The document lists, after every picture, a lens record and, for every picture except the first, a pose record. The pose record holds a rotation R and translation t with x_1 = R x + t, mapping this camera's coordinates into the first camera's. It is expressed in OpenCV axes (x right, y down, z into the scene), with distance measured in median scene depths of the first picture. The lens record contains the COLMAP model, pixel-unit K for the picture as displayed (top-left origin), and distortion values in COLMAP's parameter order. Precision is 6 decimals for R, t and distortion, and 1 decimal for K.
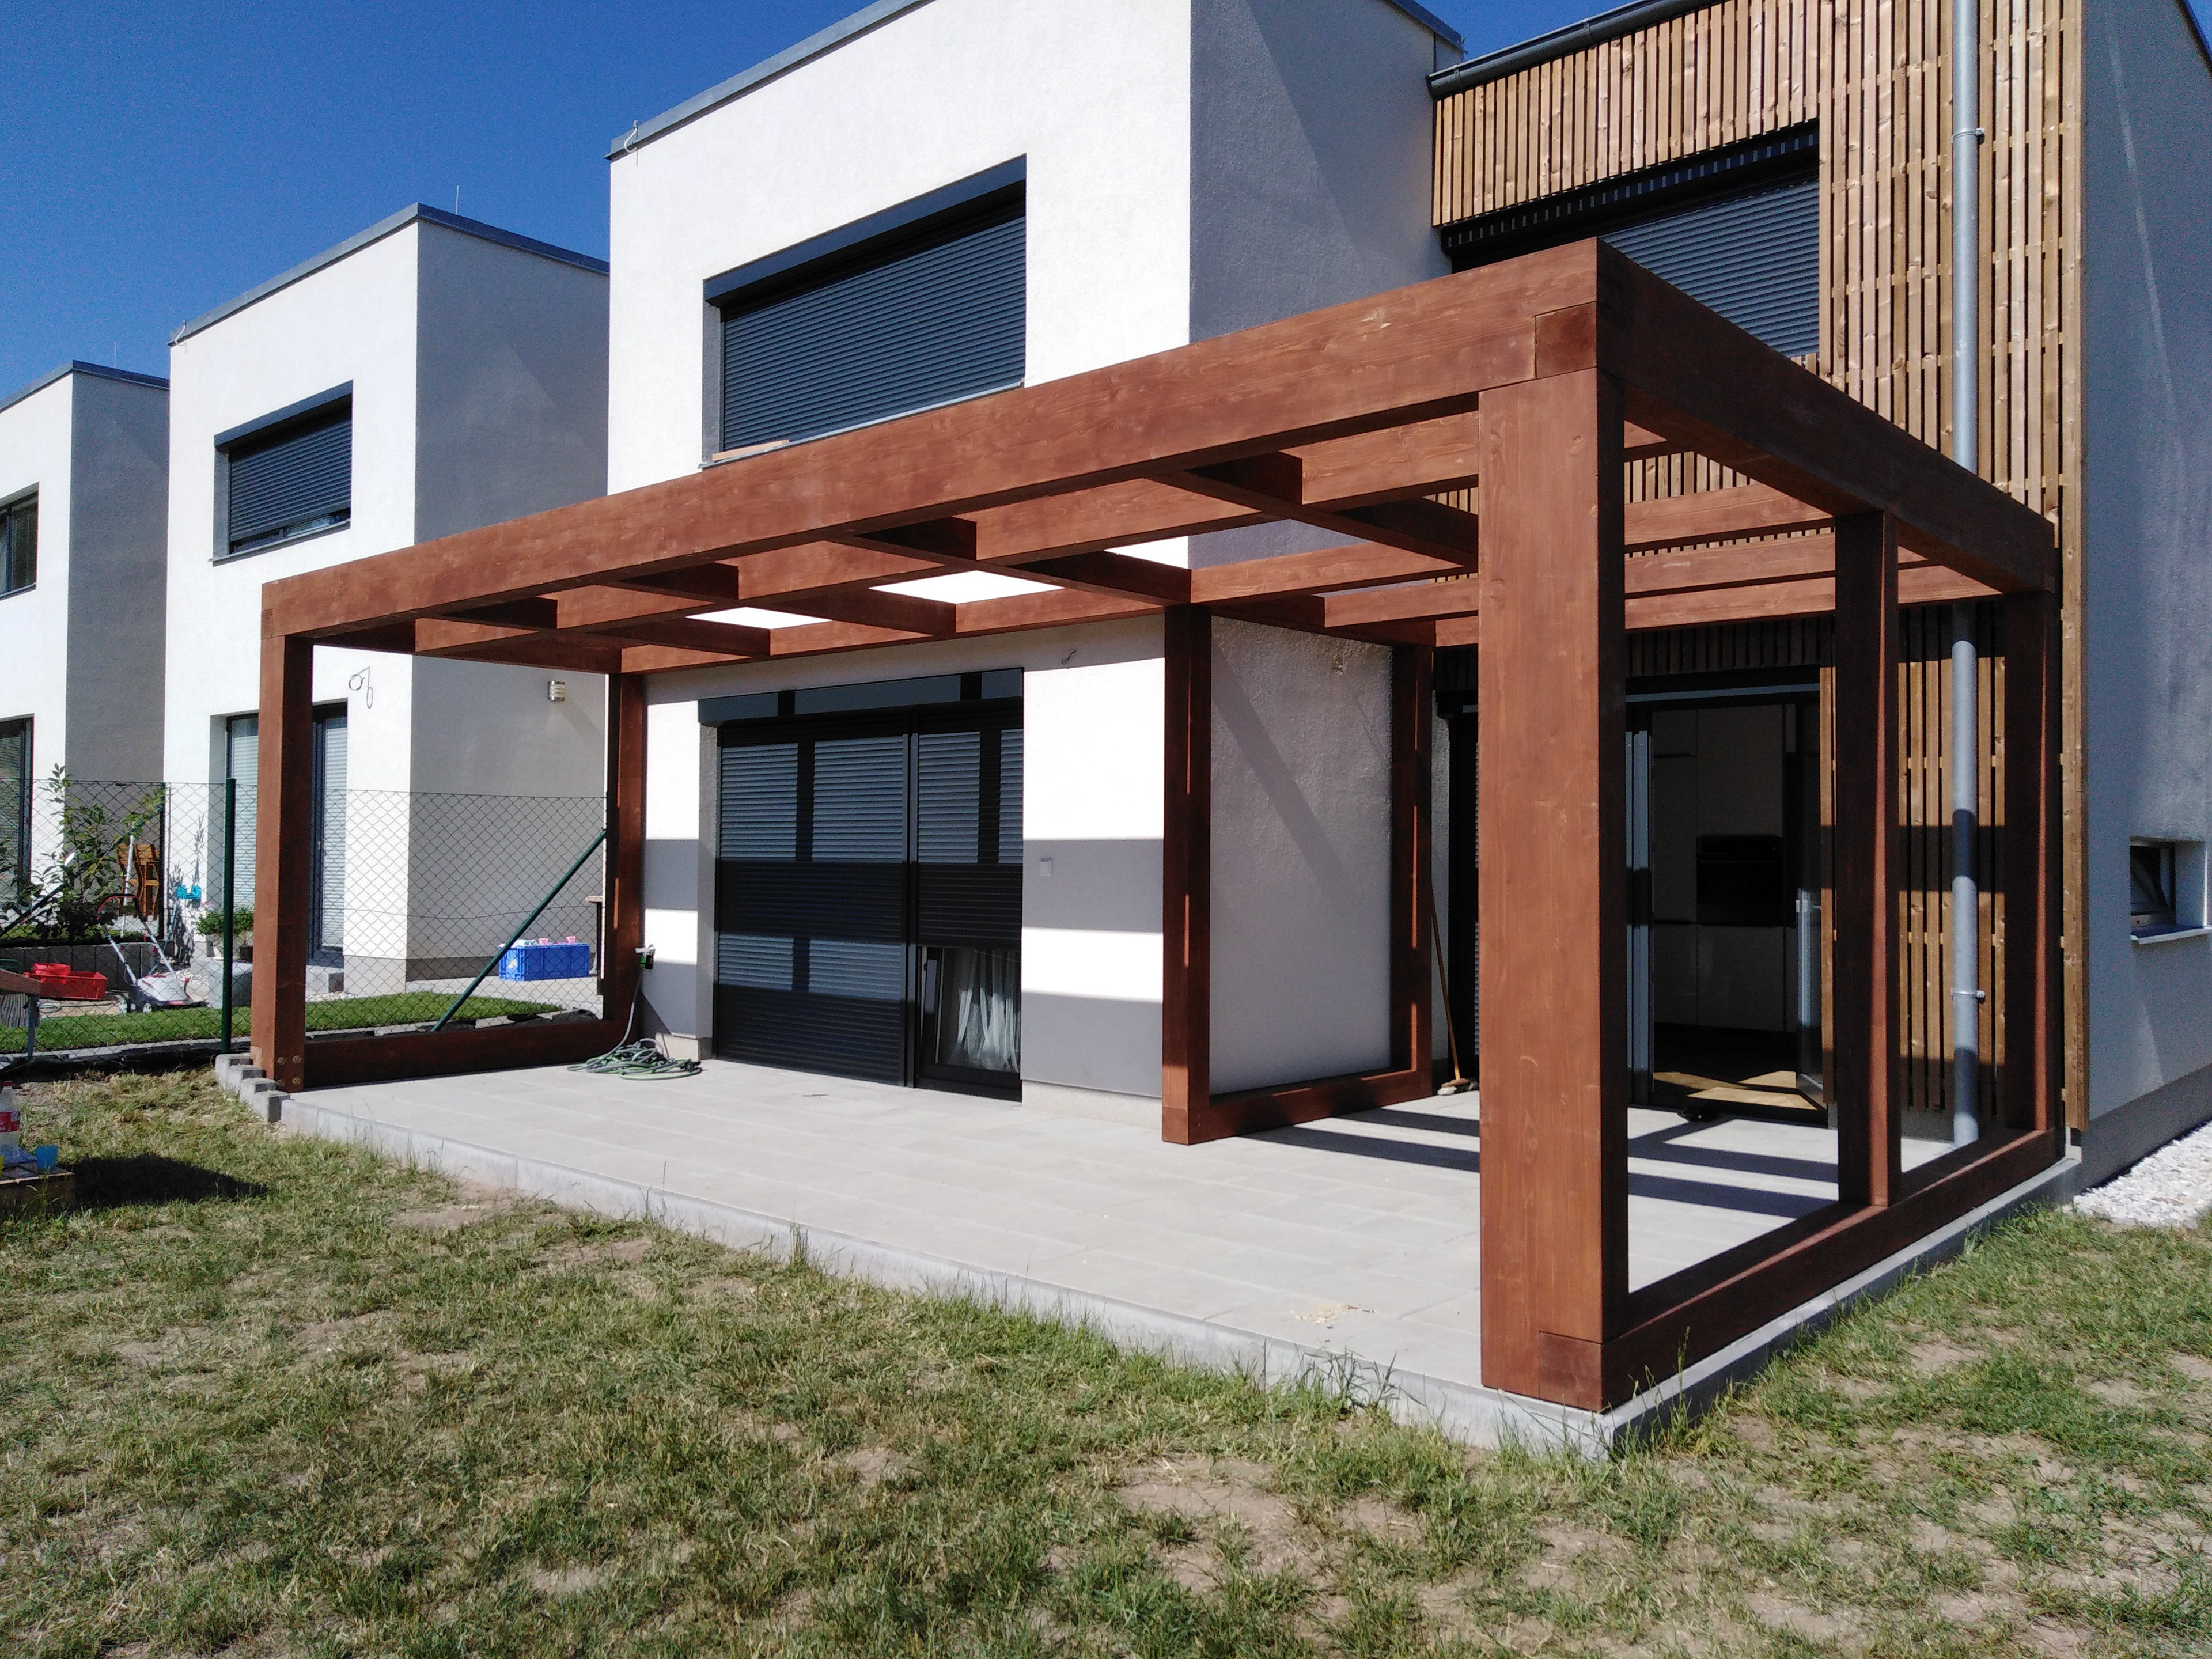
lens RADIAL K [[1681.1, 0, 1106.0], [0, 1681.1, 829.5], [0, 0, 1]] dist [0.025907, -0.003793]
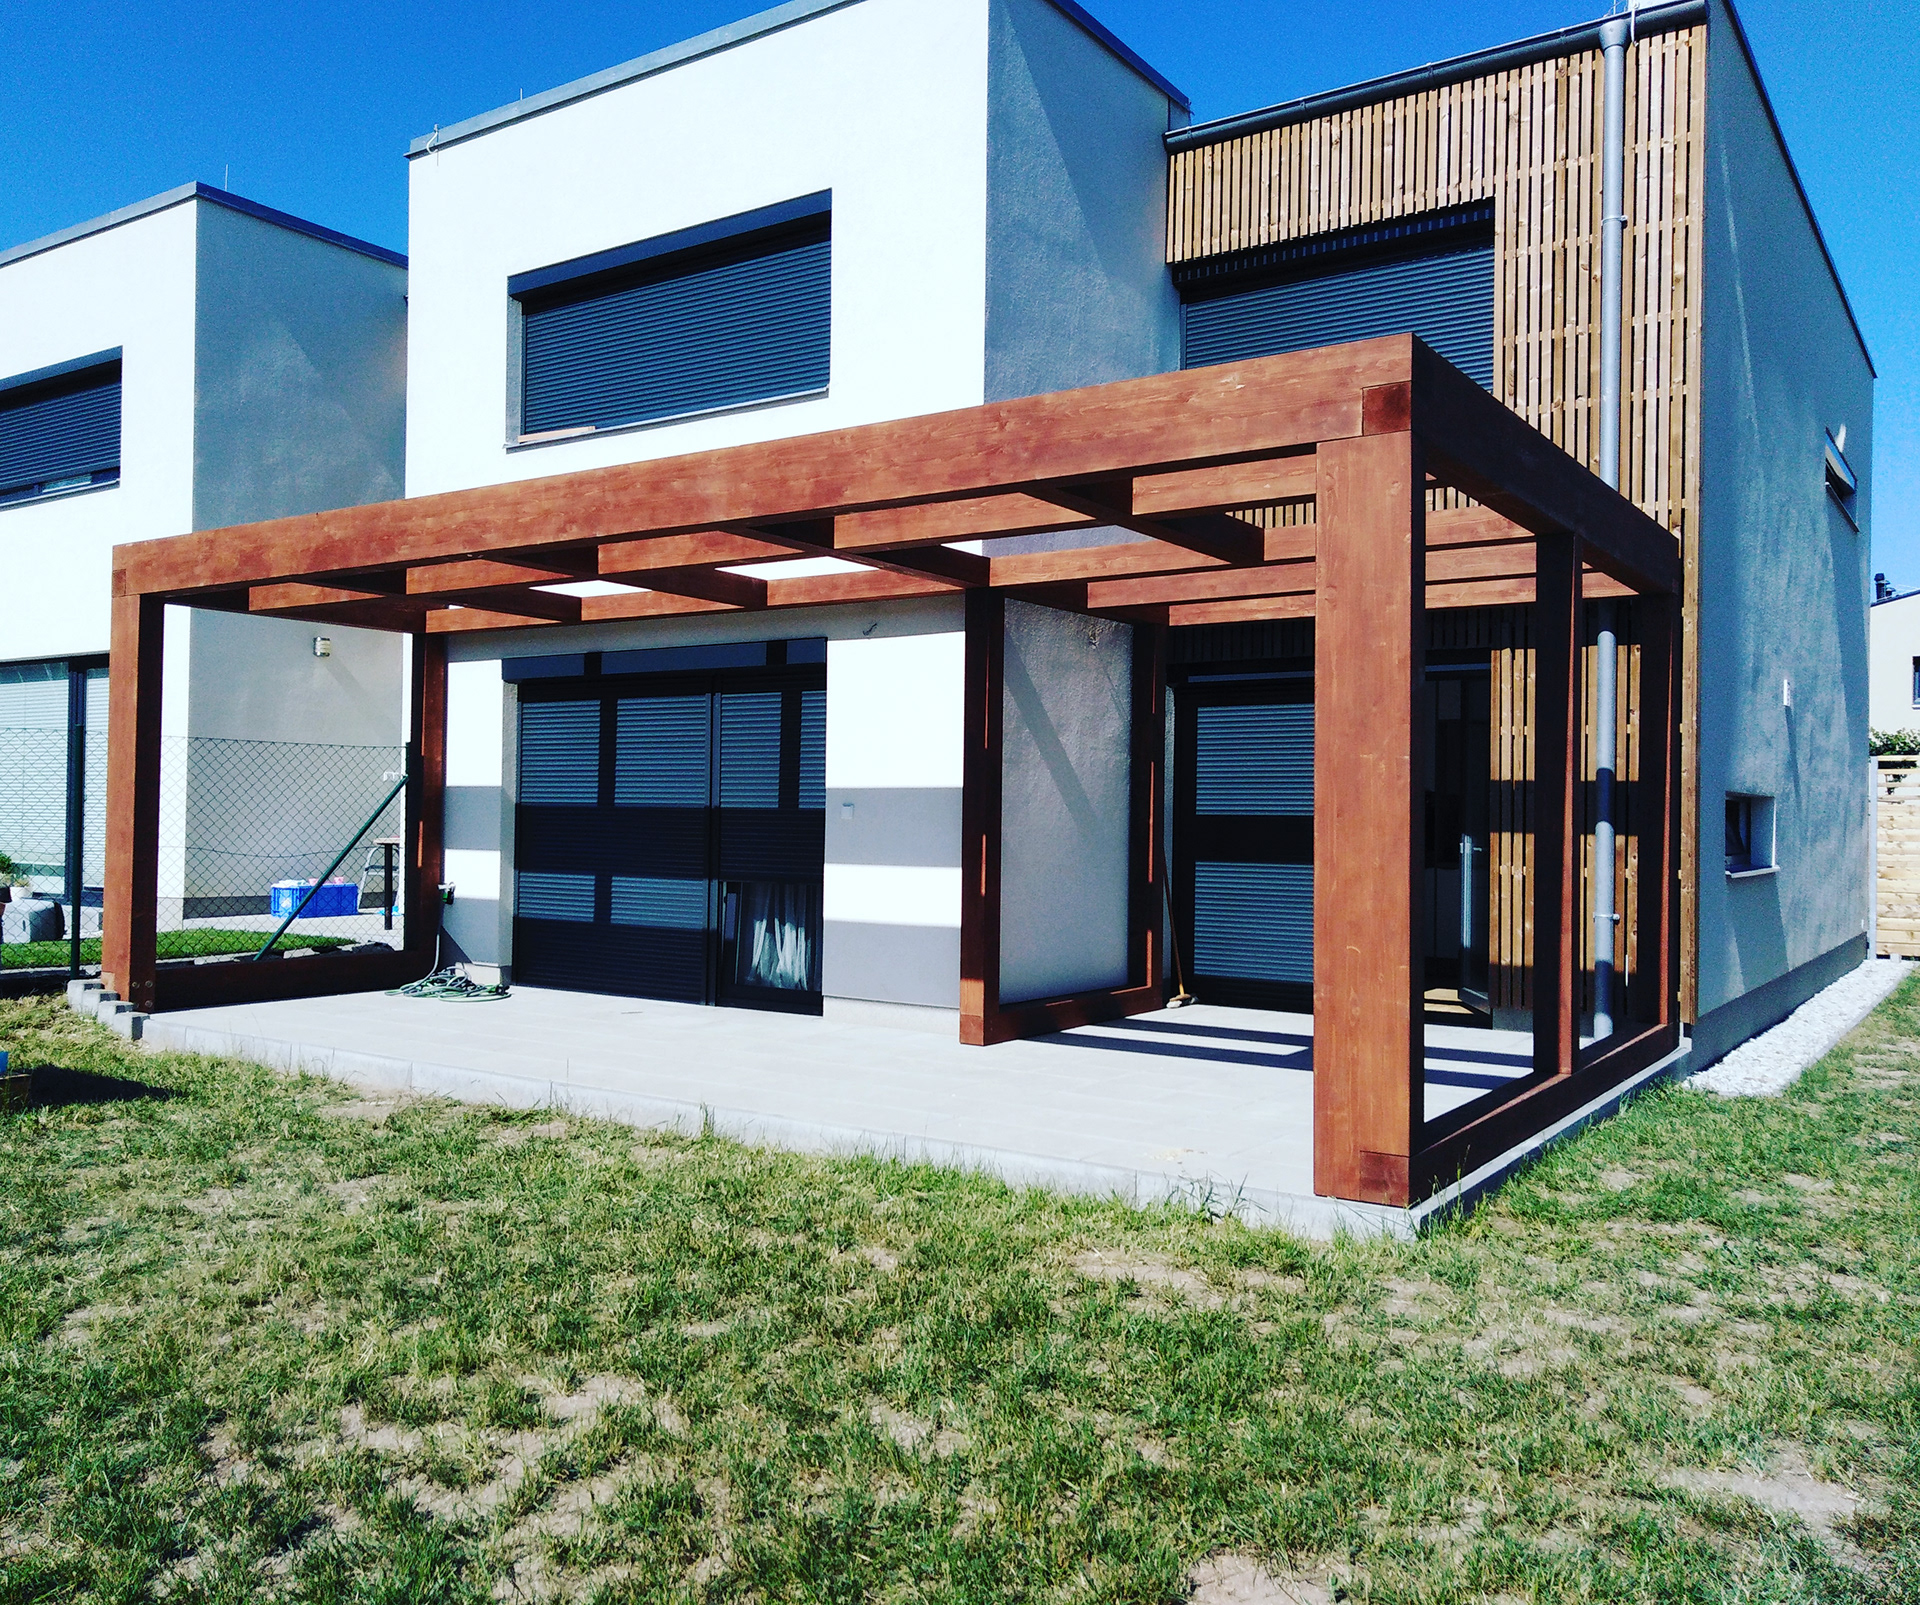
lens RADIAL K [[1584.6, 0, 960.0], [0, 1584.6, 802.5], [0, 0, 1]] dist [0.027515, -0.002539]
pose [[0.992869, 0.006558, 0.119029, -0.098864], [-0.007865, 0.999914, 0.010510, 0.004950], [-0.118950, -0.011372, 0.992835, -0.098606]]
